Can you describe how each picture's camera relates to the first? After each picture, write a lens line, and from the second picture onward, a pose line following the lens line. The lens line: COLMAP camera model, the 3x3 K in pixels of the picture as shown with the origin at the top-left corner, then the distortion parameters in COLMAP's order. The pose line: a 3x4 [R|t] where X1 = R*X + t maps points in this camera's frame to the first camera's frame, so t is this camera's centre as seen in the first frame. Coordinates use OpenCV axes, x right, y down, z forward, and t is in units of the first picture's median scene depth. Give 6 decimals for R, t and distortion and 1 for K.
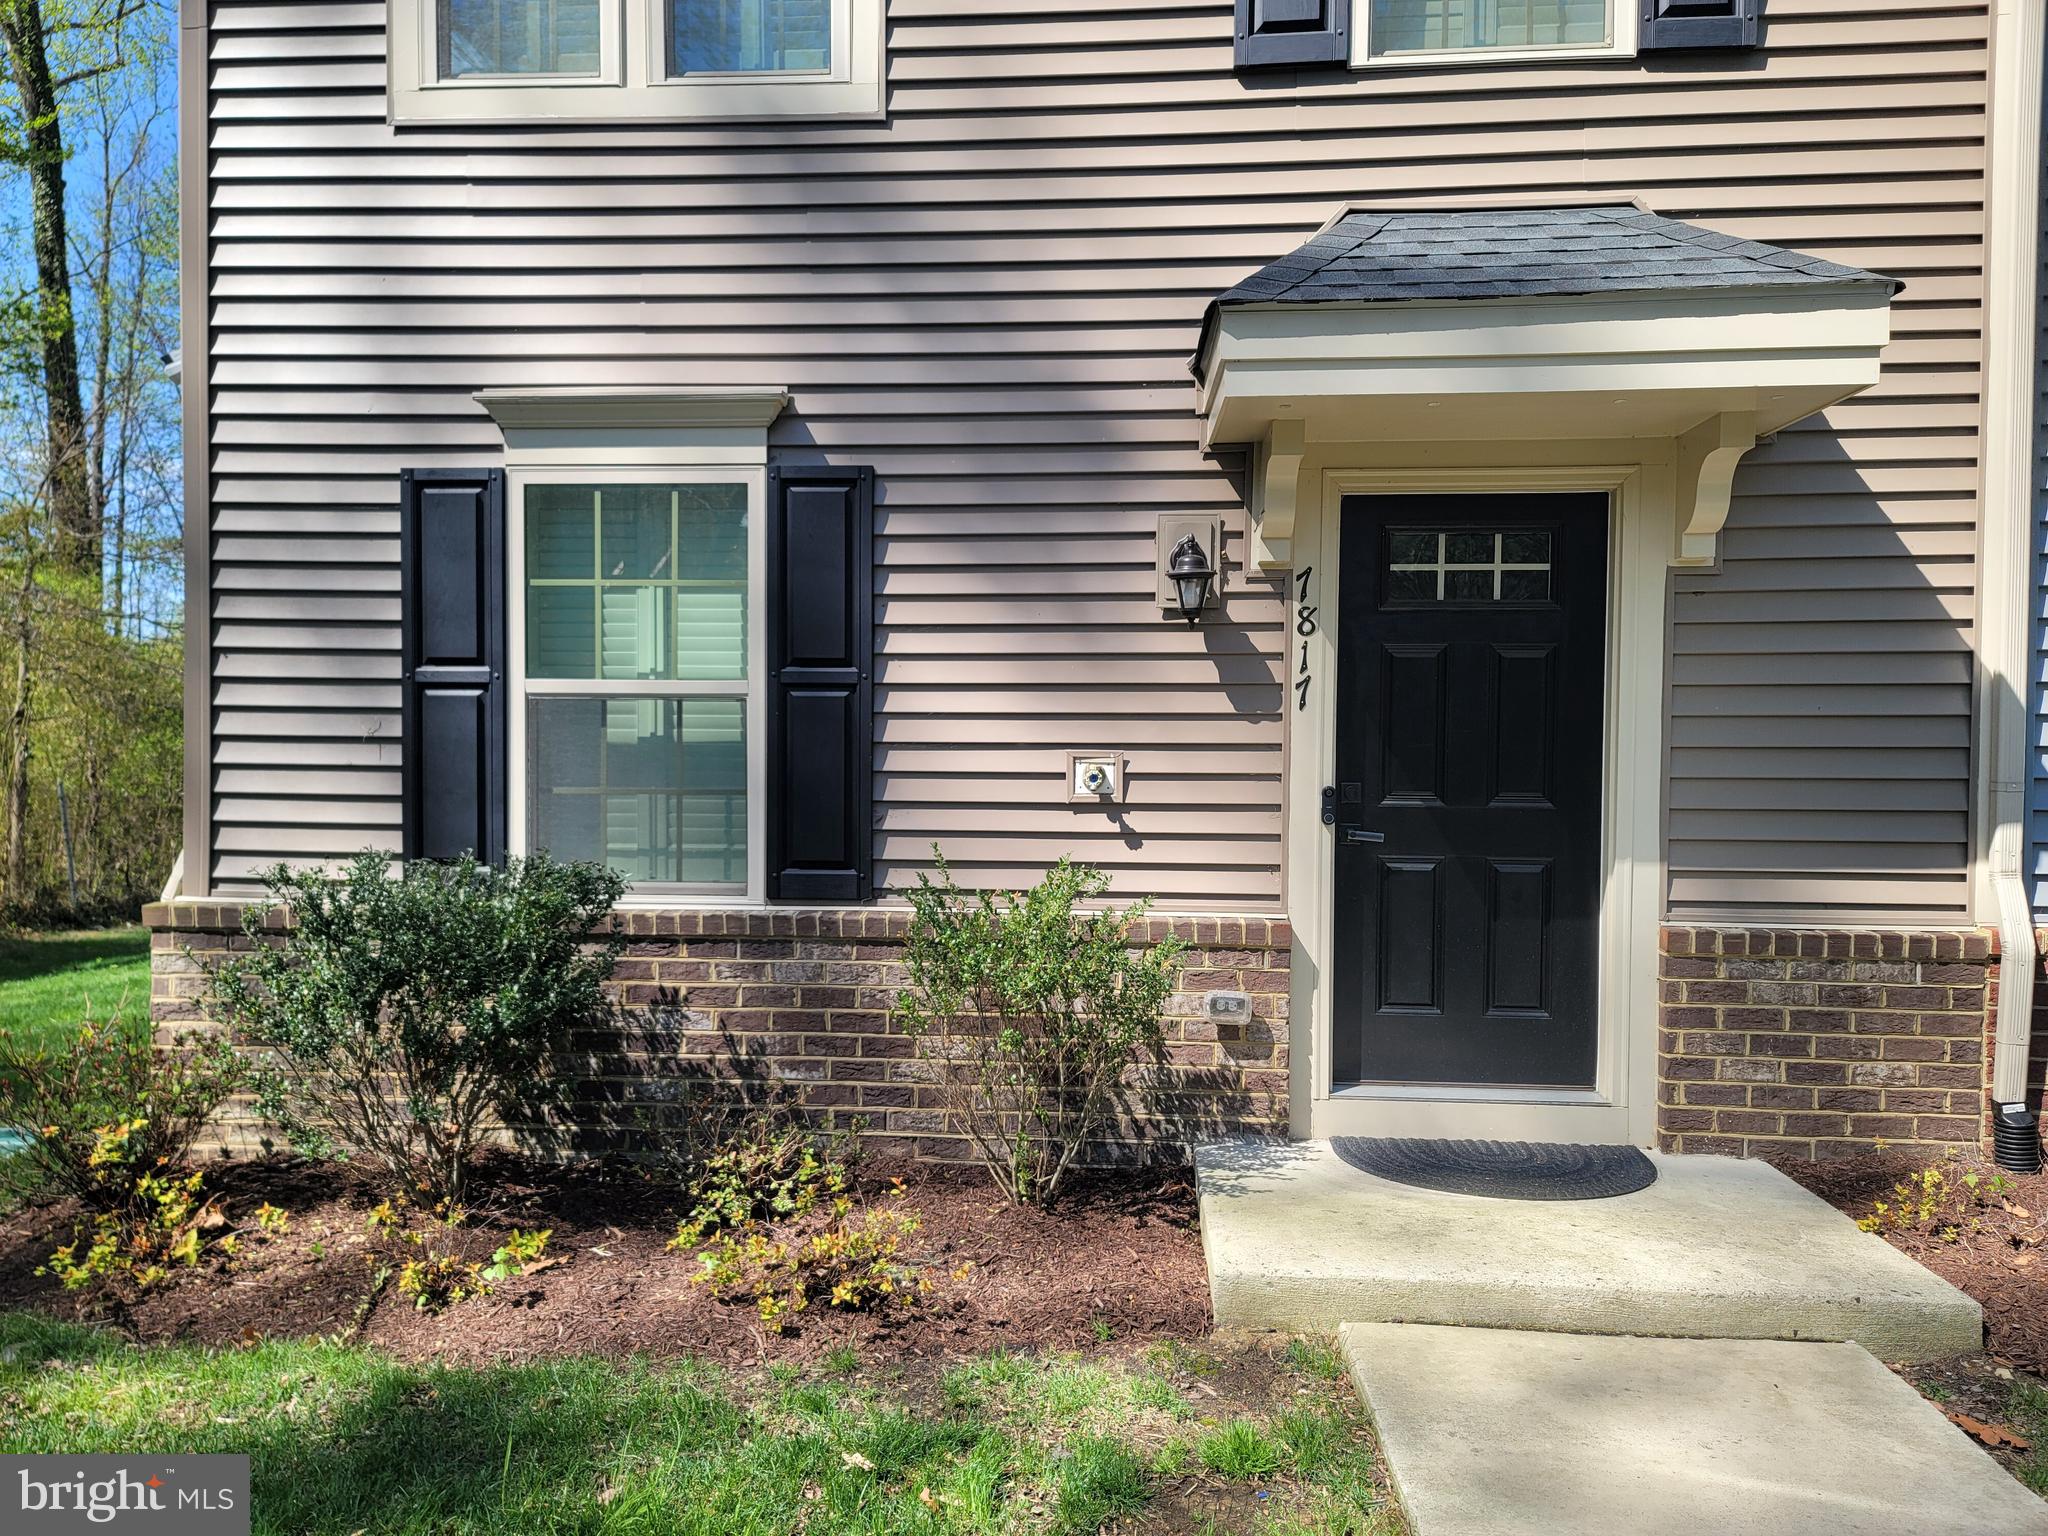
lens RADIAL K [[1457.2, 0, 991.5], [0, 1457.2, 771.7], [0, 0, 1]] dist [0.046091, -0.001931]
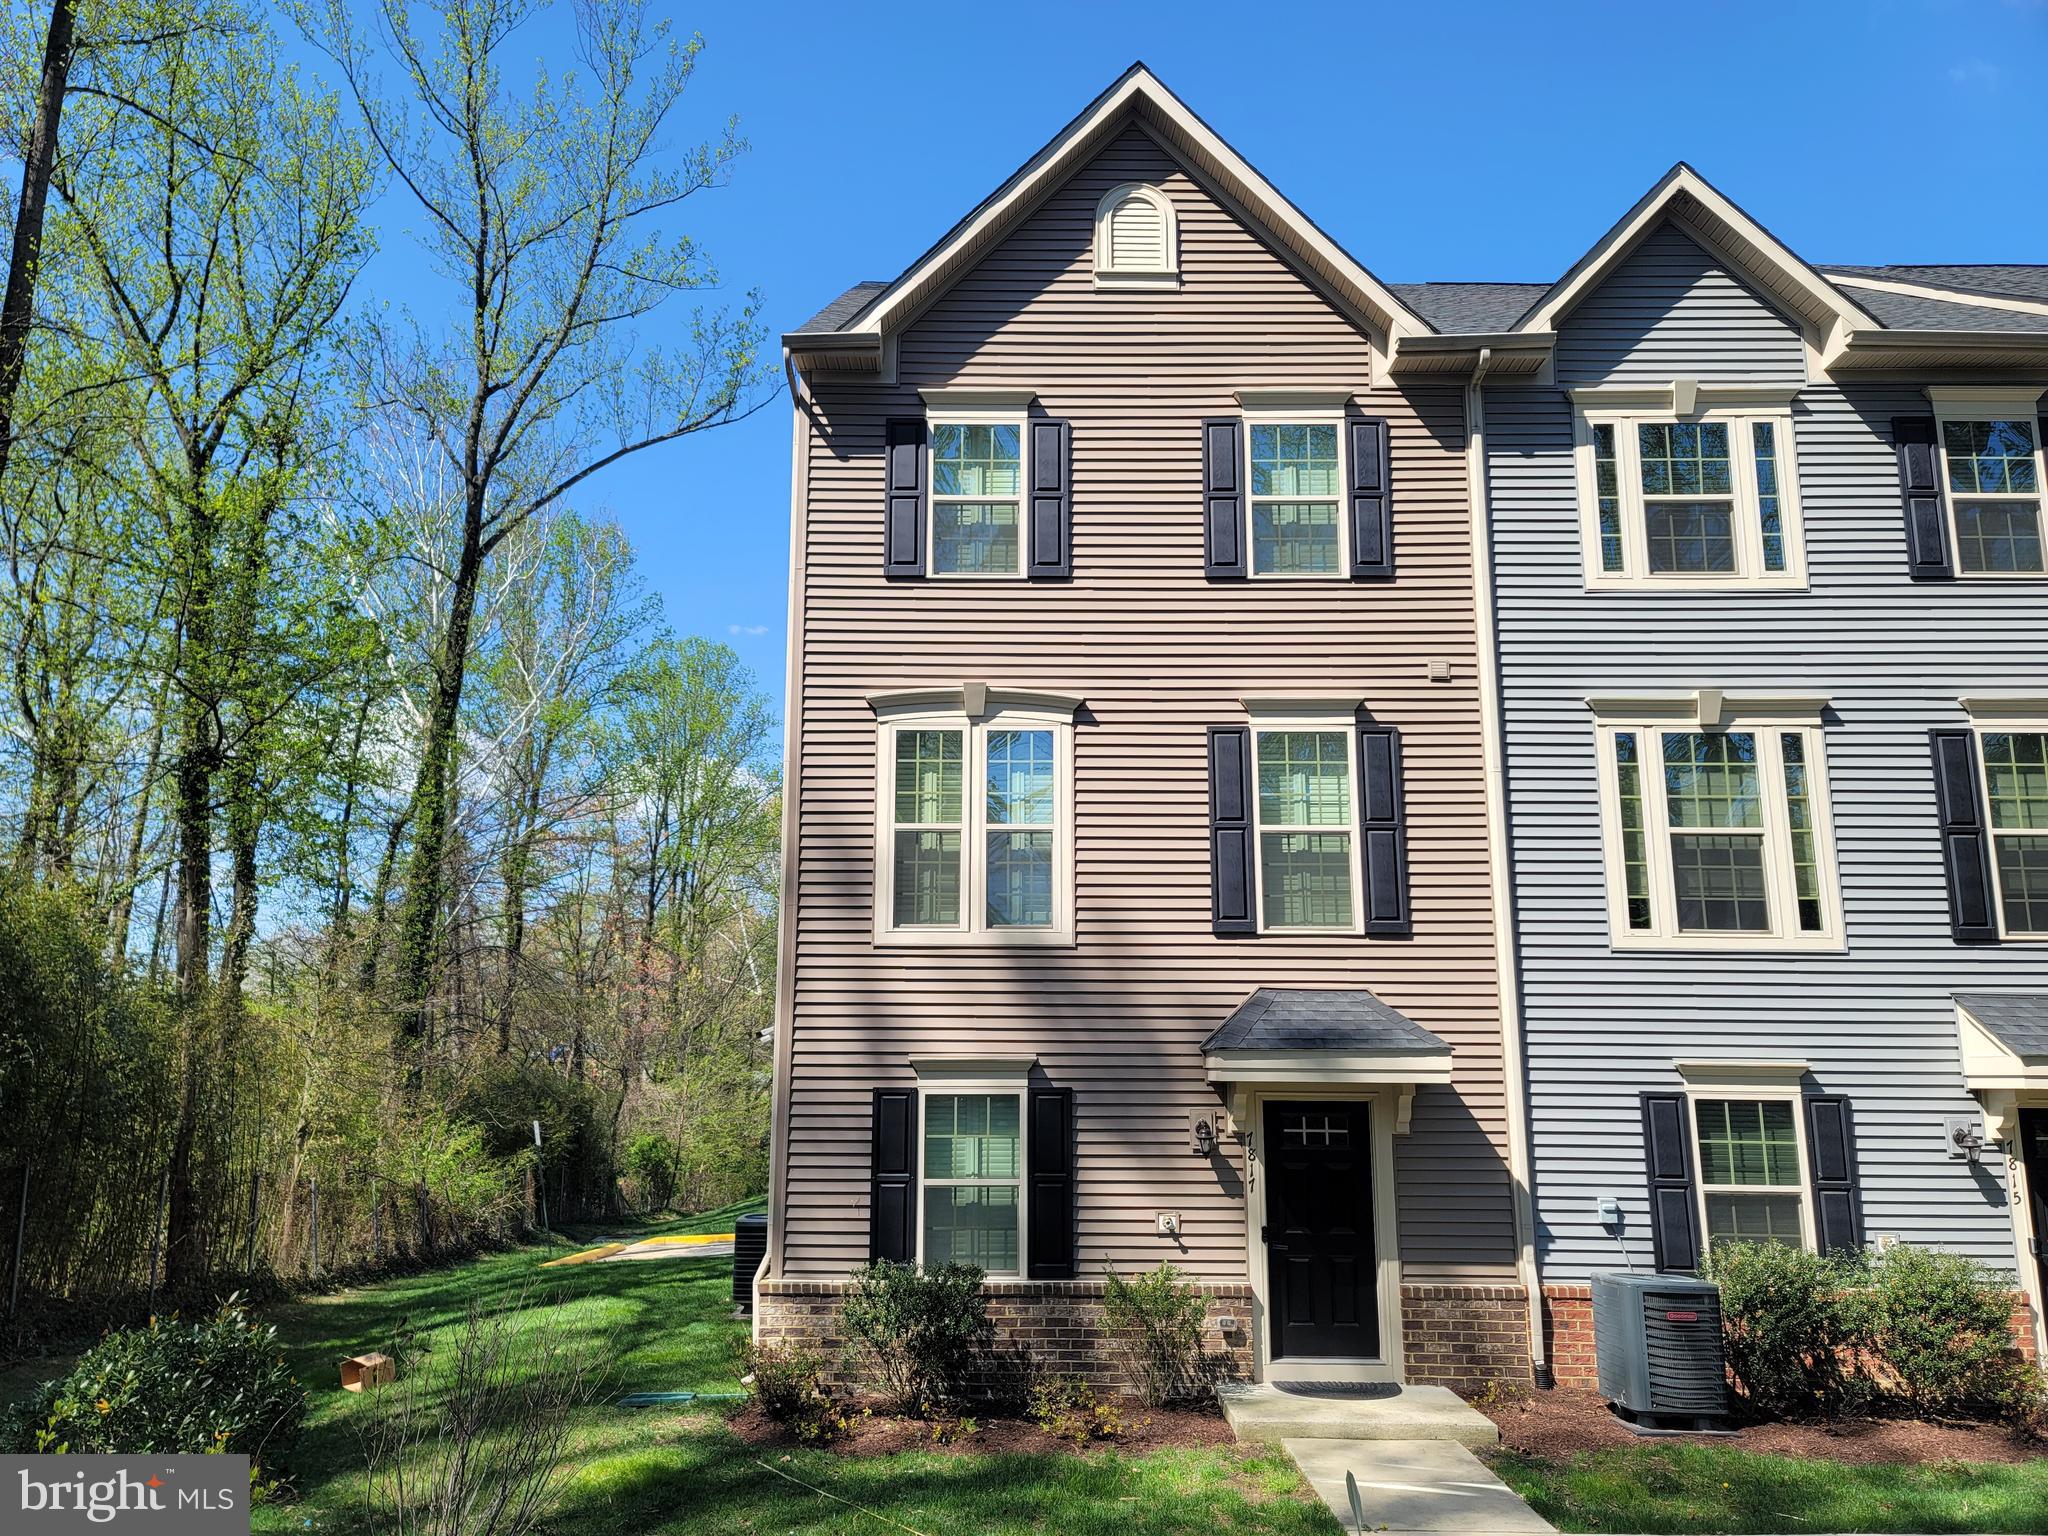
lens RADIAL K [[1457.2, 0, 991.5], [0, 1457.2, 771.7], [0, 0, 1]] dist [0.046091, -0.001931]
pose [[0.997572, 0.009823, 0.068950, -0.393433], [0.005431, 0.976017, -0.217628, -0.197408], [-0.069434, 0.217474, 0.973593, -1.492643]]
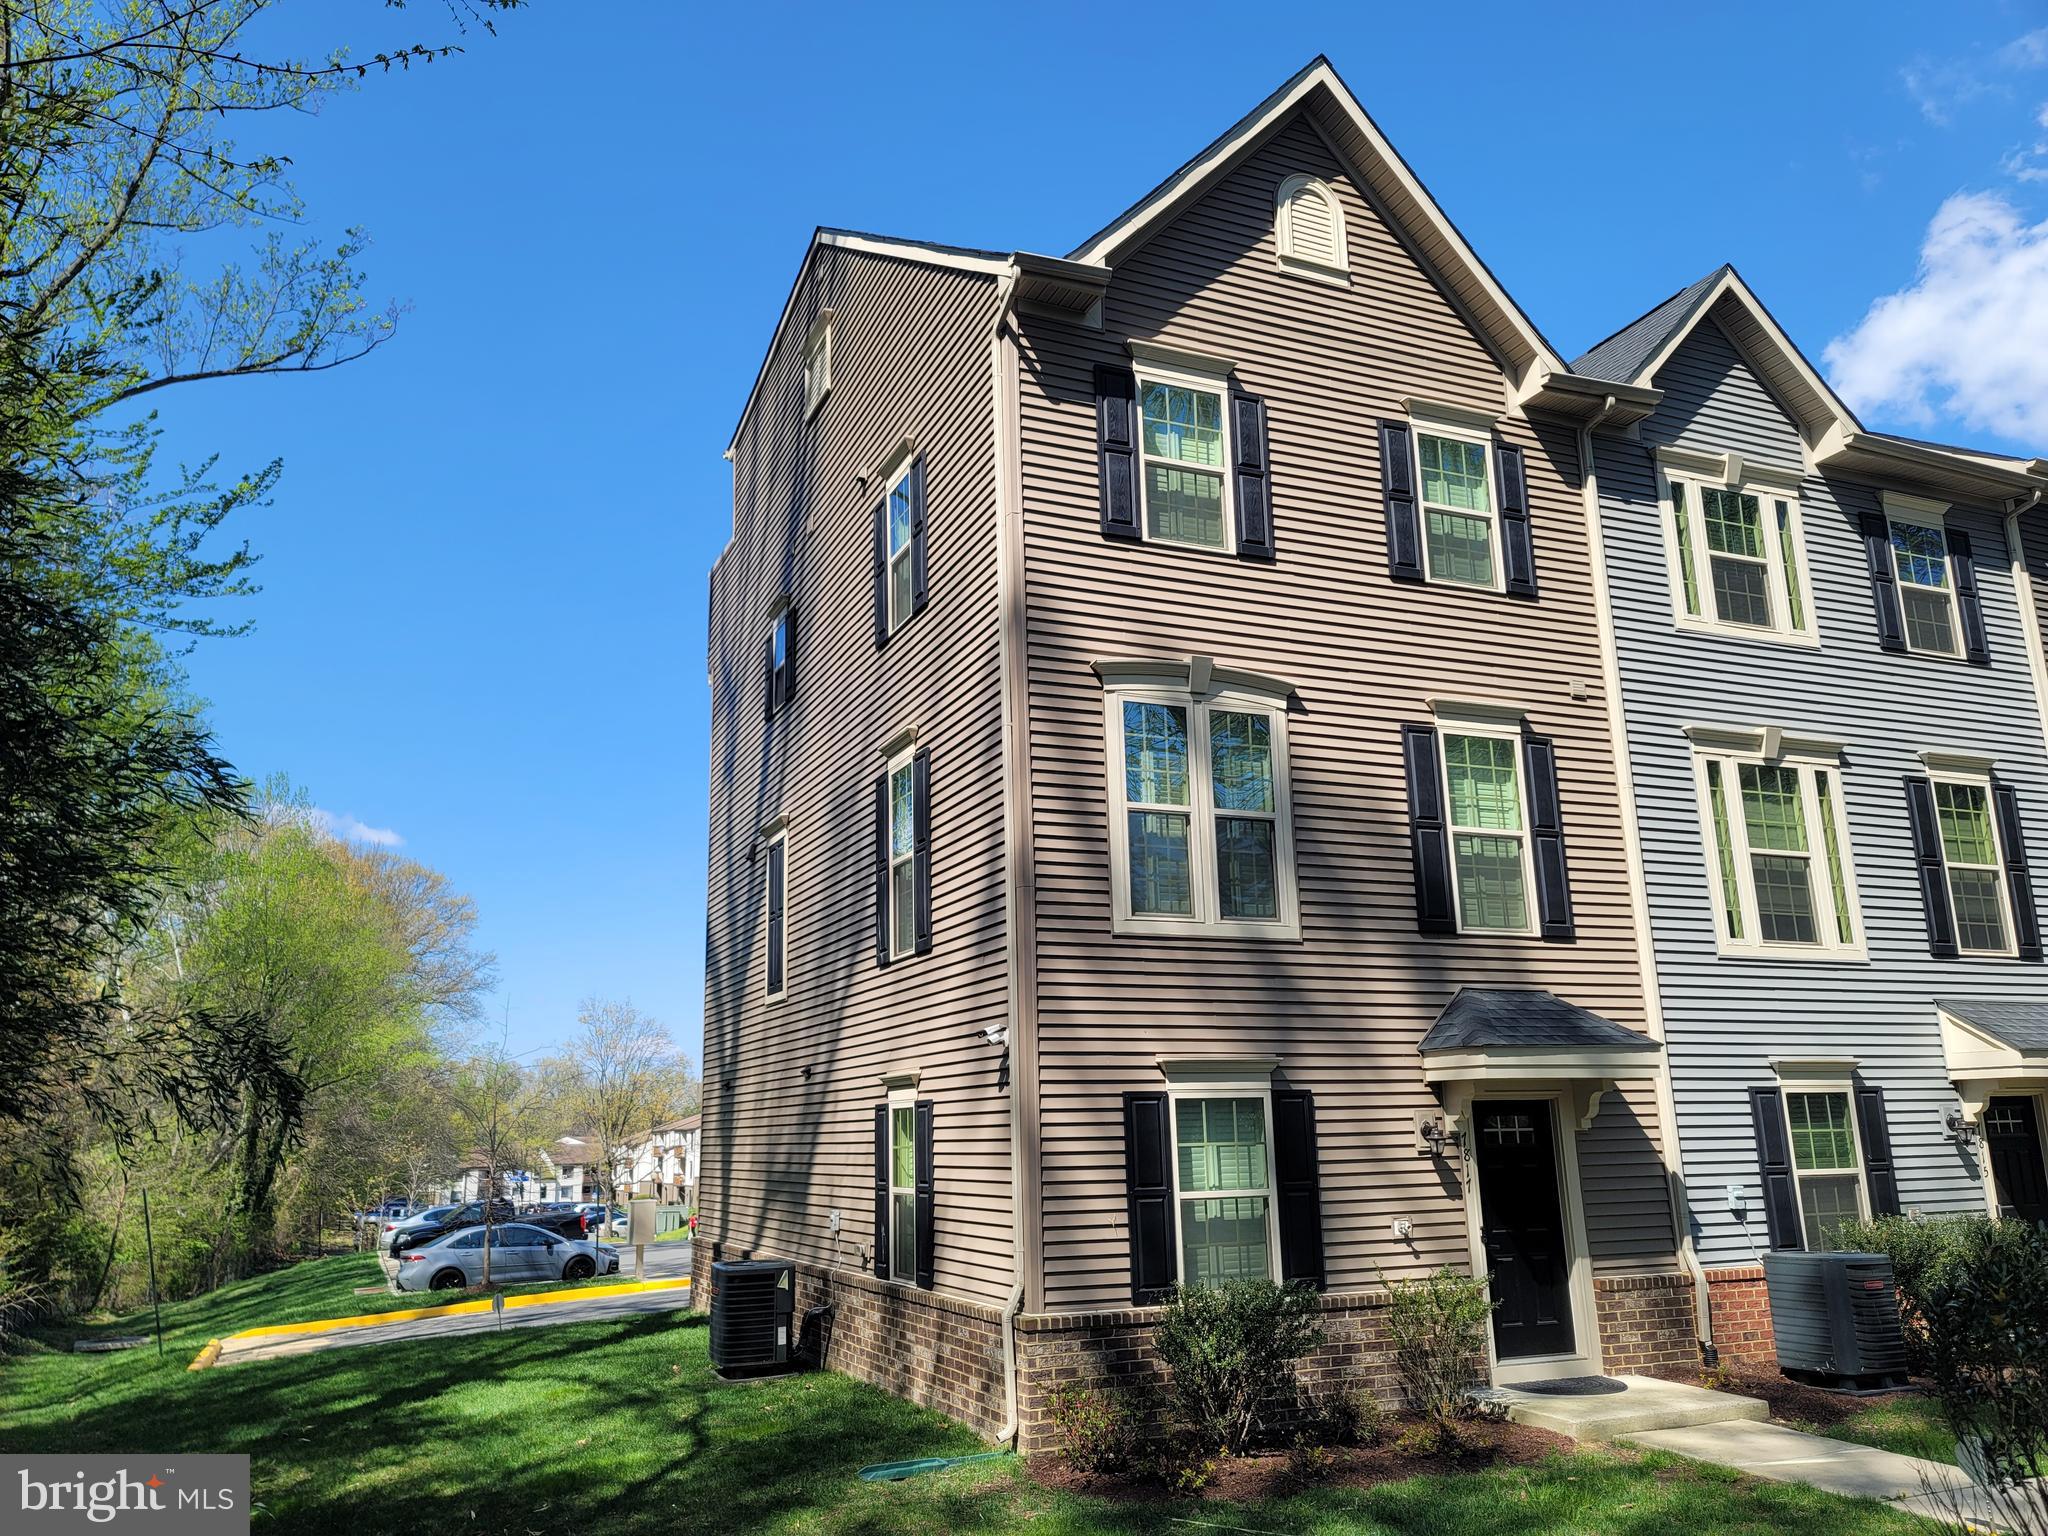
lens RADIAL K [[1457.2, 0, 991.5], [0, 1457.2, 771.7], [0, 0, 1]] dist [0.046091, -0.001931]
pose [[0.893465, 0.080008, 0.441950, -1.611819], [0.033880, 0.969195, -0.243952, -0.151455], [-0.447854, 0.232935, 0.863231, -0.897166]]
